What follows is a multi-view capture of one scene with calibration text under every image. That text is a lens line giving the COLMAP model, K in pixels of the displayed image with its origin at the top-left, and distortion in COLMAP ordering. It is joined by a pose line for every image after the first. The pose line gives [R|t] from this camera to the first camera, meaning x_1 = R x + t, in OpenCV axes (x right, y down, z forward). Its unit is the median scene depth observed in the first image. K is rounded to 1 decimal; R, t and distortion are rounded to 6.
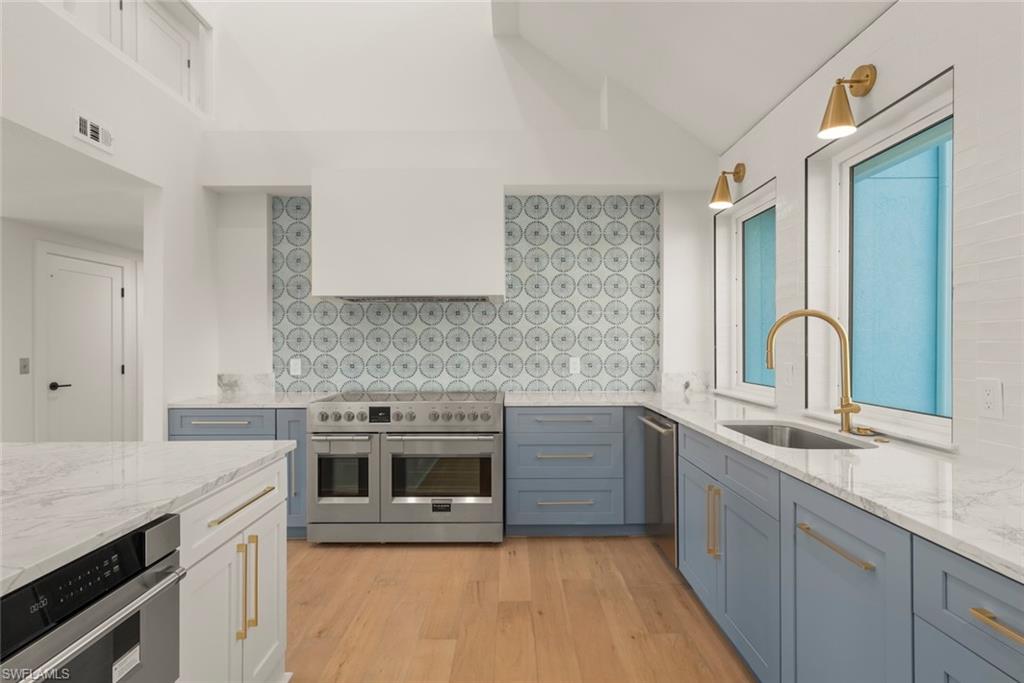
lens RADIAL K [[514.1, 0, 510.4], [0, 514.1, 345.8], [0, 0, 1]] dist [0.003604, 0.000285]
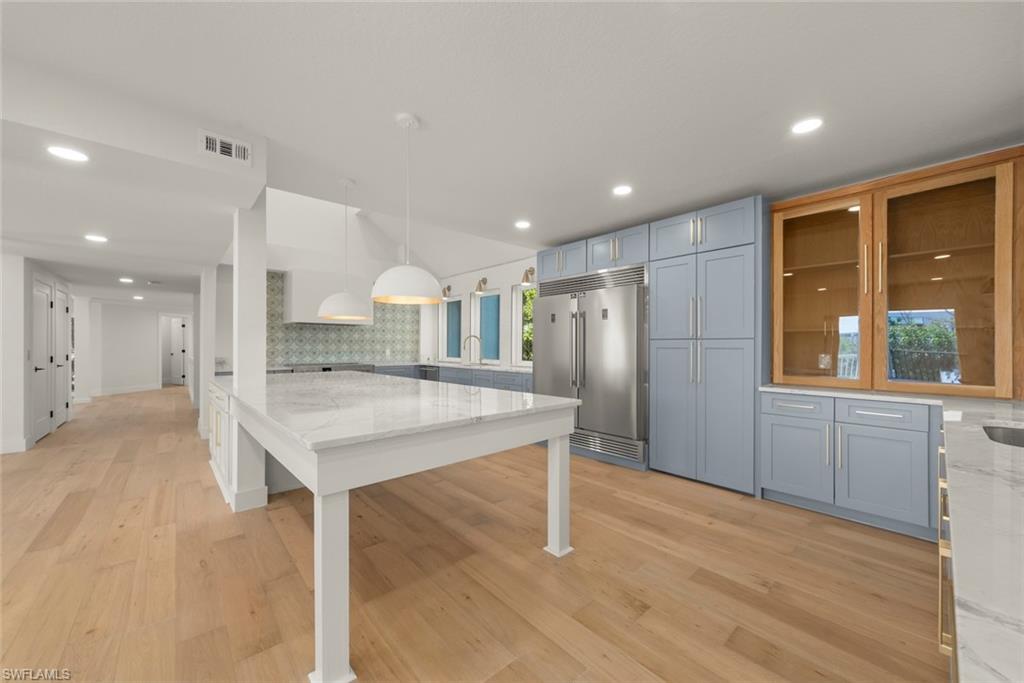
lens RADIAL K [[379.9, 0, 514.7], [0, 379.9, 346.9], [0, 0, 1]] dist [0.000230, 0.000321]
pose [[0.748872, 0.003220, 0.662707, -0.662915], [-0.001711, 0.999994, -0.002926, 0.017394], [-0.662713, 0.001058, 0.748873, -0.832146]]
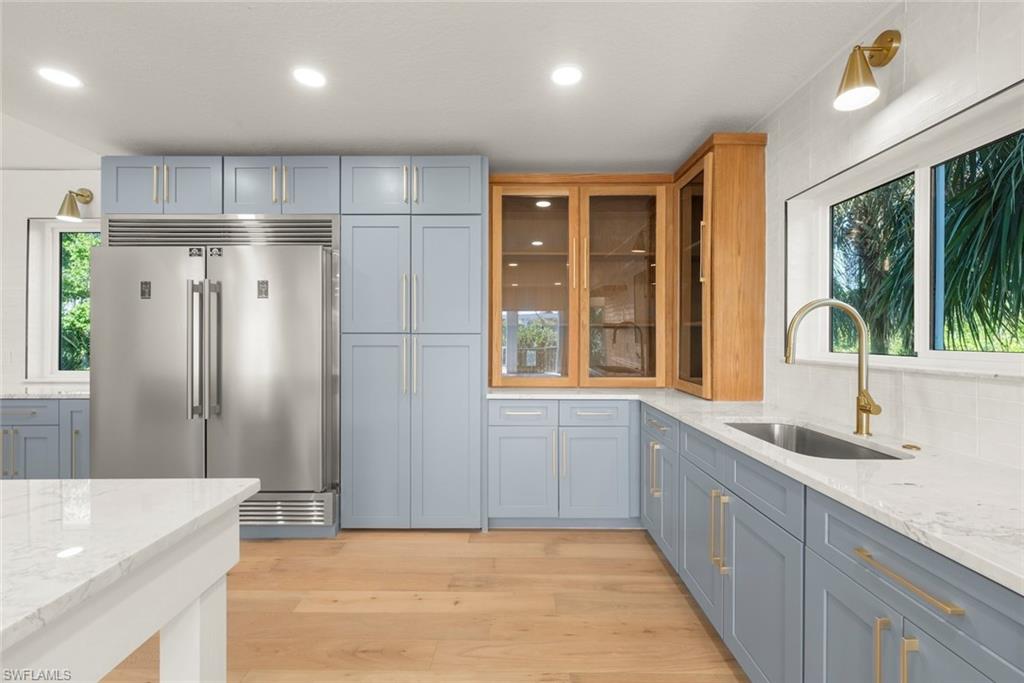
lens RADIAL K [[431.5, 0, 516.2], [0, 431.5, 335.9], [0, 0, 1]] dist [-0.000364, -0.000973]
pose [[0.011177, 0.003855, 0.999930, -0.506084], [0.003040, 0.999988, -0.003889, 0.005171], [-0.999933, 0.003083, 0.011165, -0.661785]]
